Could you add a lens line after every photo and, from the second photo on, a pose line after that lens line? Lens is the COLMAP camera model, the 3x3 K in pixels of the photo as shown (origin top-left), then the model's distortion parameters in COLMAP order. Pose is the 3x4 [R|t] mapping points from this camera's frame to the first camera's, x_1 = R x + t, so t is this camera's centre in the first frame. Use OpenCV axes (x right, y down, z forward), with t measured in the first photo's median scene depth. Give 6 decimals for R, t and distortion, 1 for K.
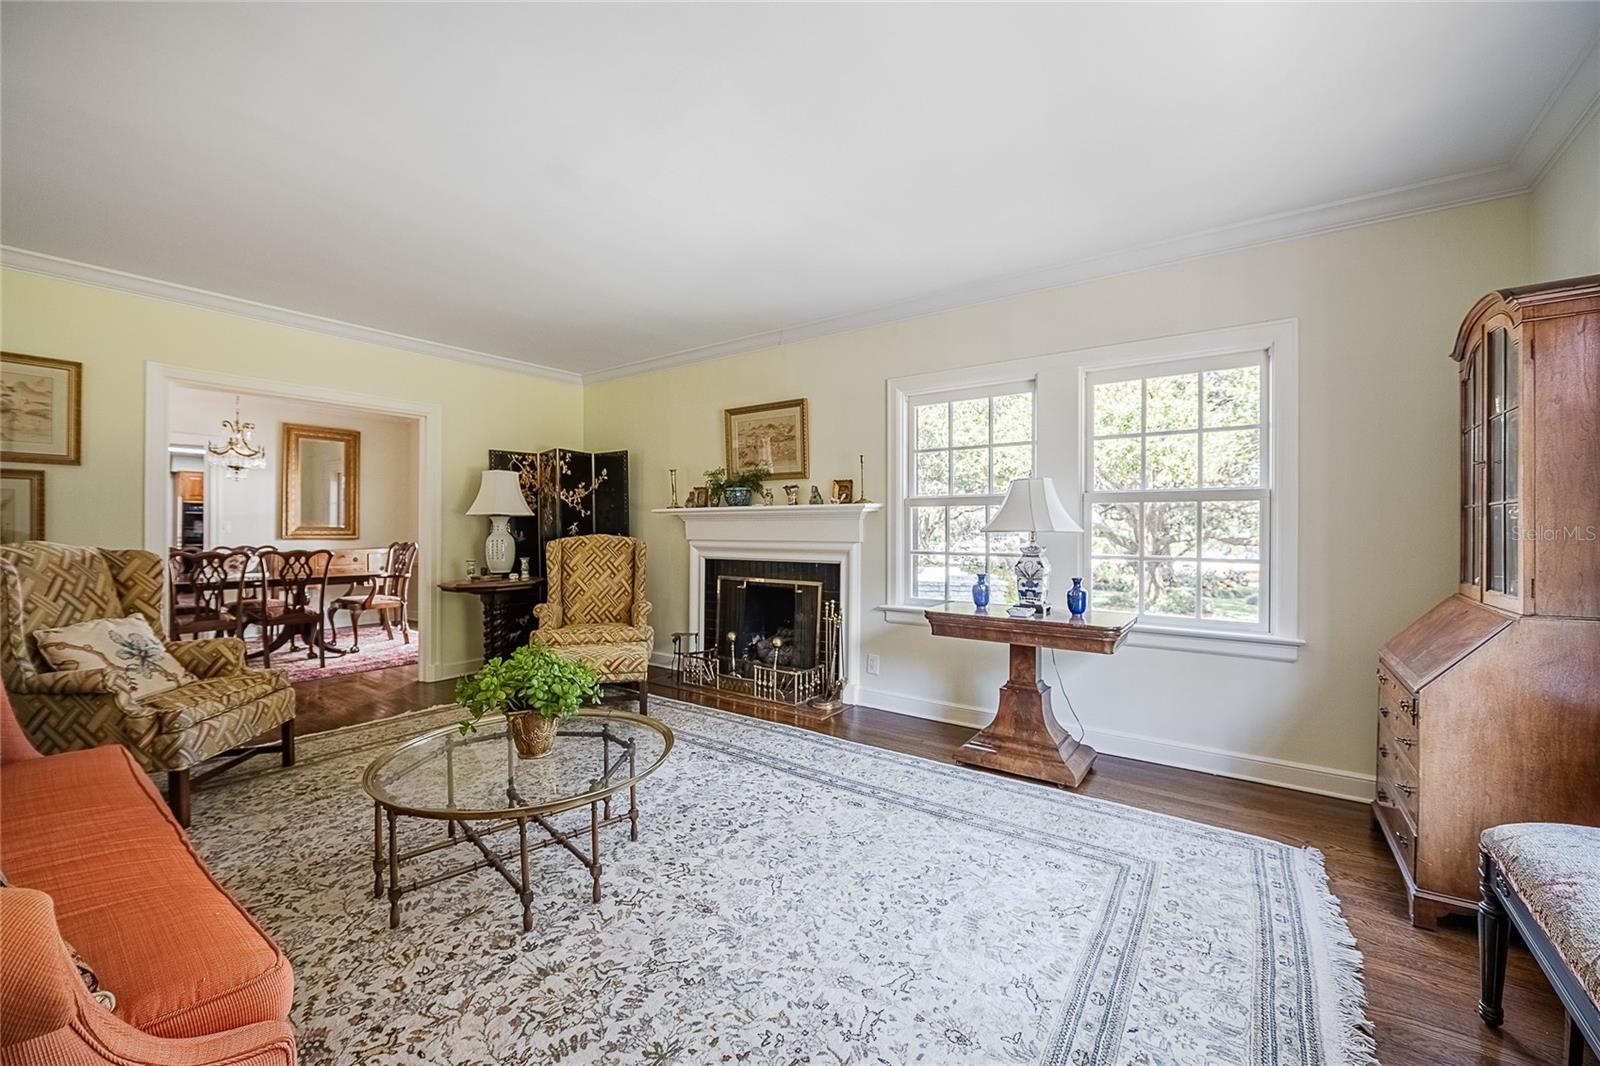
lens RADIAL K [[640.8, 0, 795.5], [0, 640.8, 541.3], [0, 0, 1]] dist [-0.001880, -0.004731]
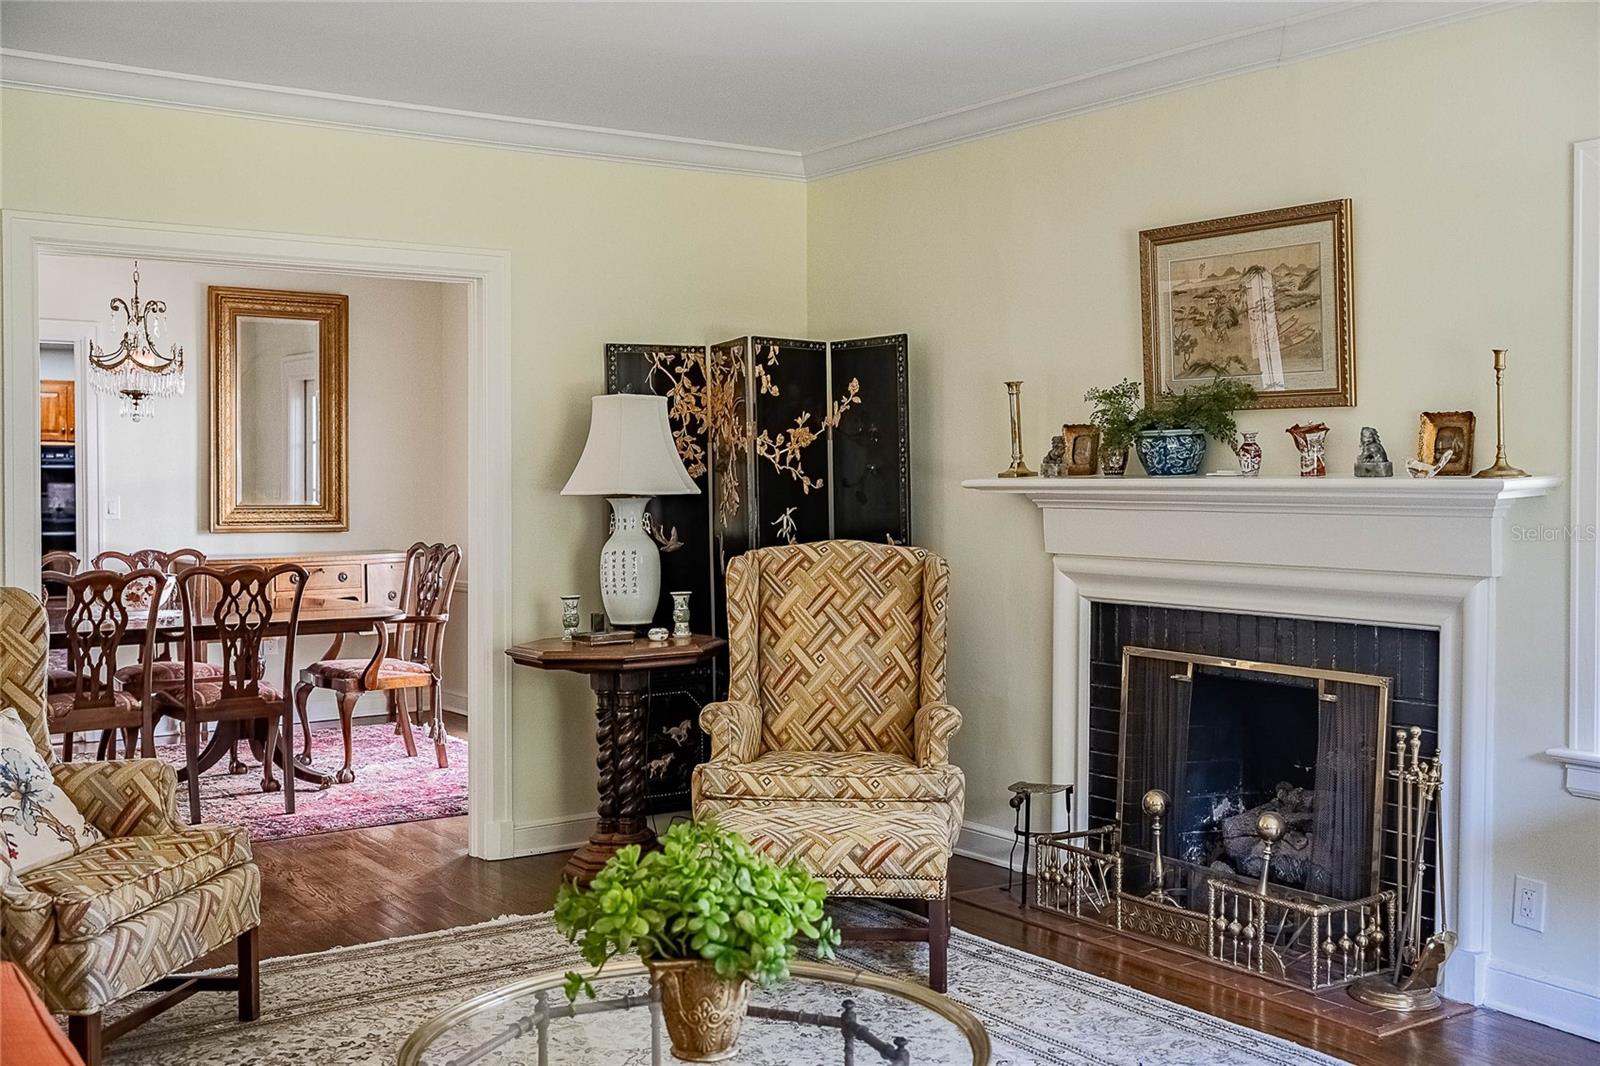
lens RADIAL K [[1720.3, 0, 760.4], [0, 1720.3, 501.1], [0, 0, 1]] dist [0.002273, 0.102231]
pose [[0.938696, -0.002809, -0.344734, 0.041753], [0.004038, 0.999988, 0.002846, -0.044882], [0.344722, -0.004063, 0.938696, -0.103963]]
